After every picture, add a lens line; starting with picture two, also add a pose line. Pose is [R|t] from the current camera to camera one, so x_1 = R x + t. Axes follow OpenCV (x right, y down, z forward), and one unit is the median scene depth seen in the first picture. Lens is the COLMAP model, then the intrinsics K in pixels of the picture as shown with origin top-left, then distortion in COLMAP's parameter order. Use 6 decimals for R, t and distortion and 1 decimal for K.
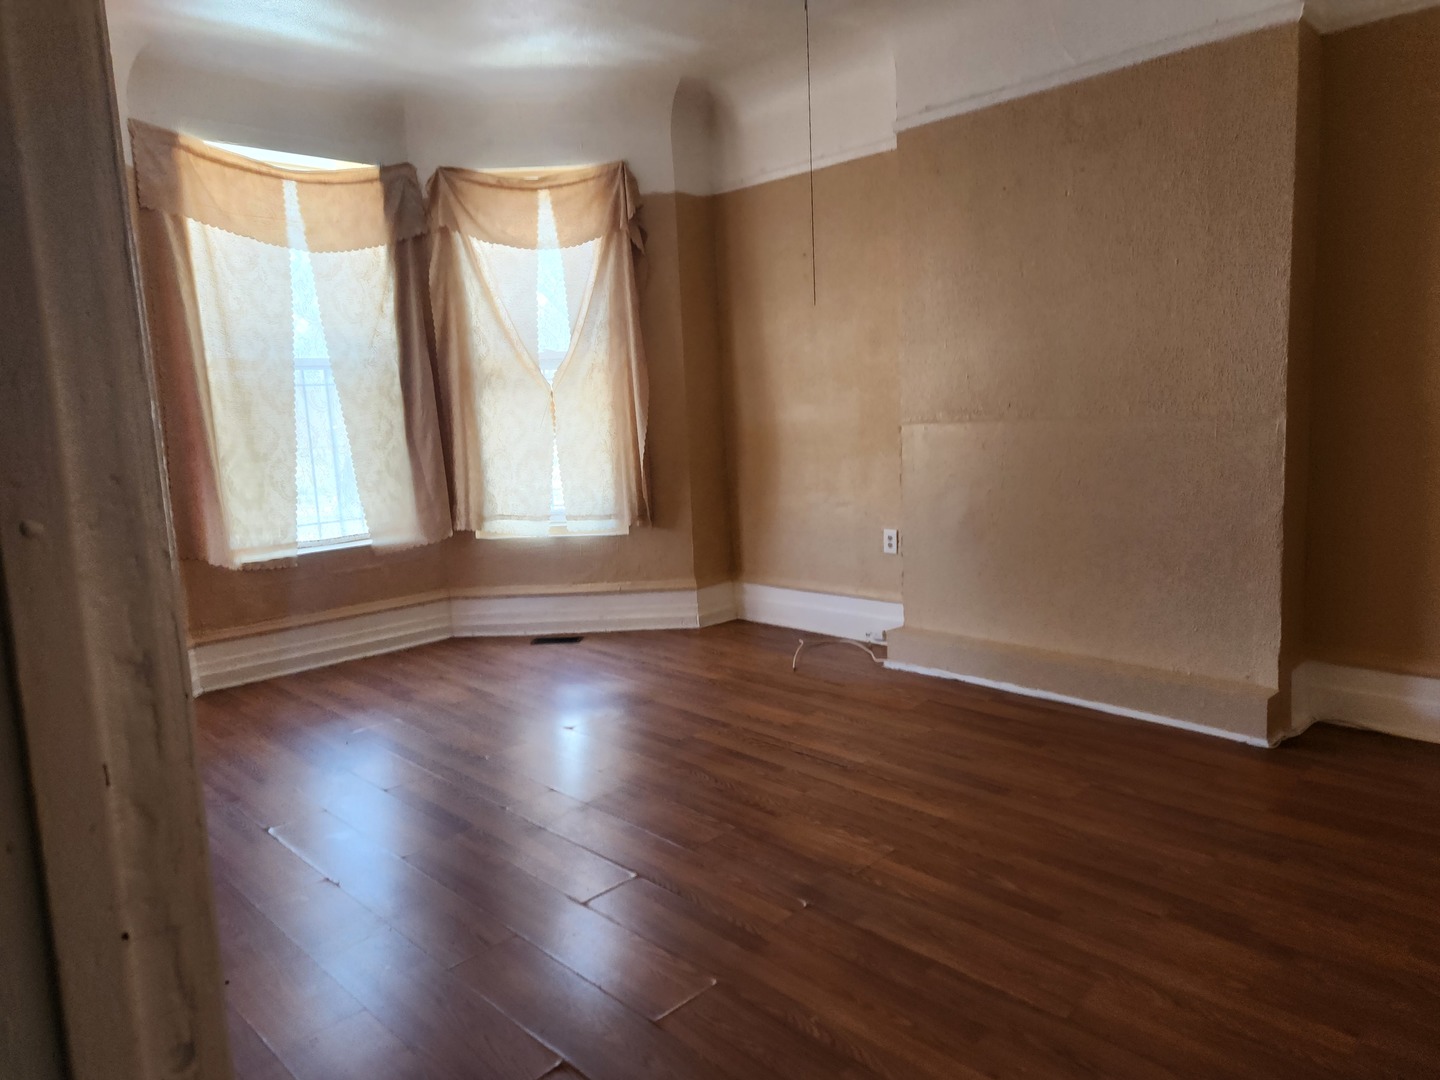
lens RADIAL K [[978.2, 0, 720.0], [0, 978.2, 540.0], [0, 0, 1]] dist [0.078279, -0.101353]
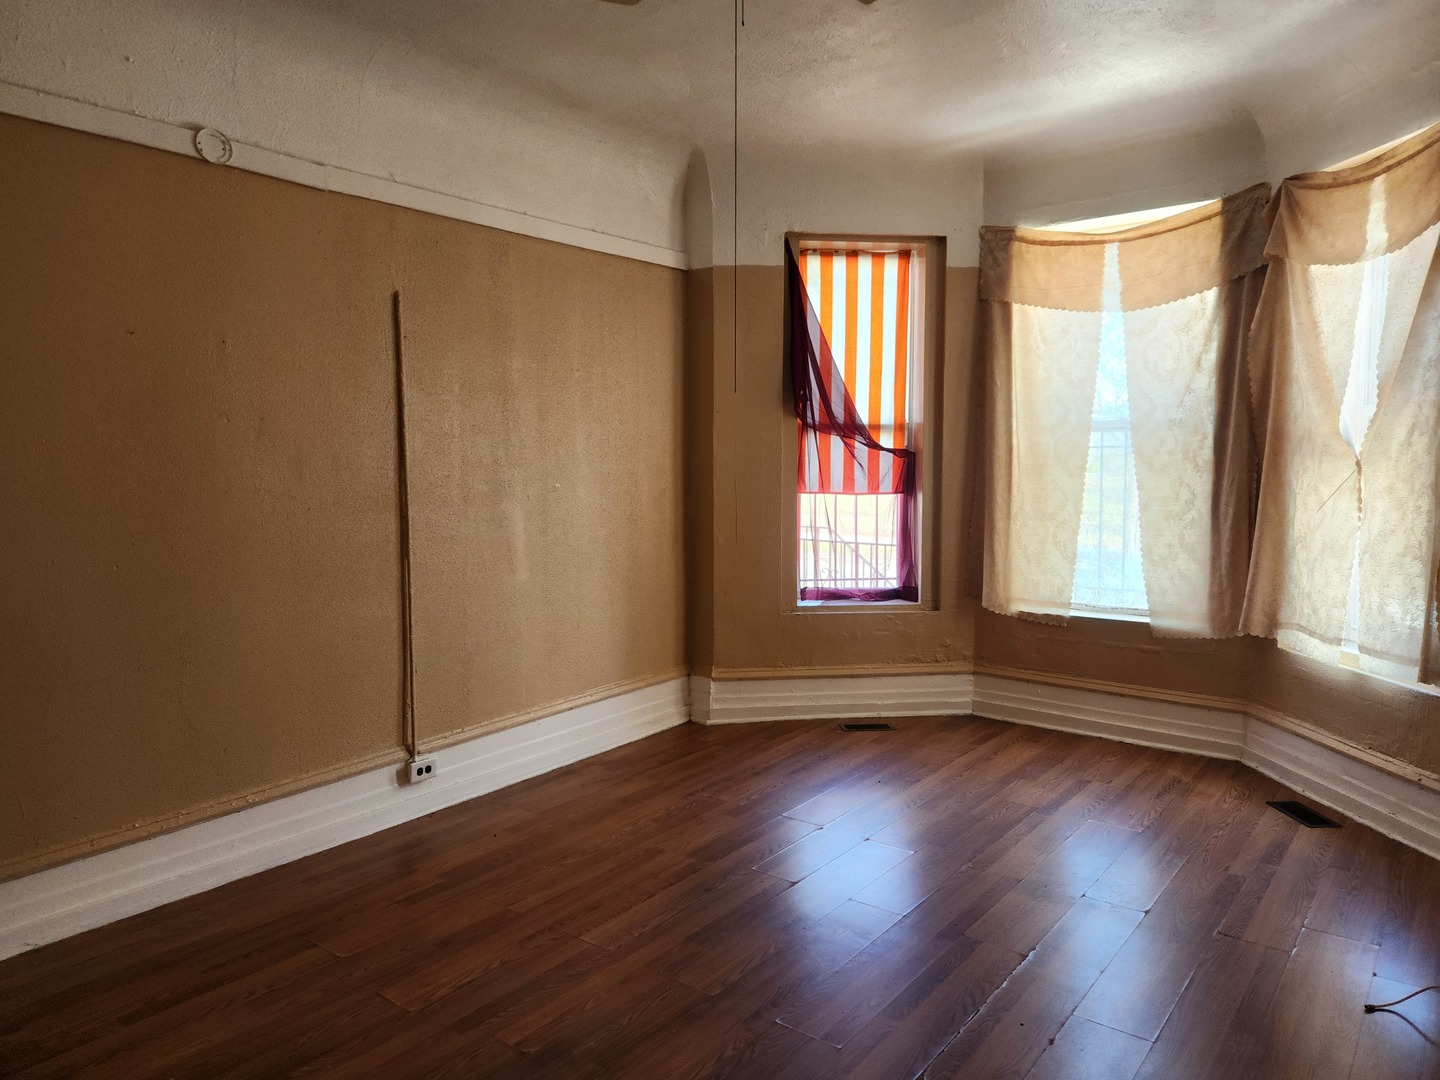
lens RADIAL K [[958.9, 0, 720.6], [0, 958.9, 521.9], [0, 0, 1]] dist [0.091055, -0.081109]
pose [[0.122903, 0.104791, -0.986871, 0.474230], [-0.141382, 0.986116, 0.087103, -0.110790], [0.982296, 0.128820, 0.136012, 0.489404]]
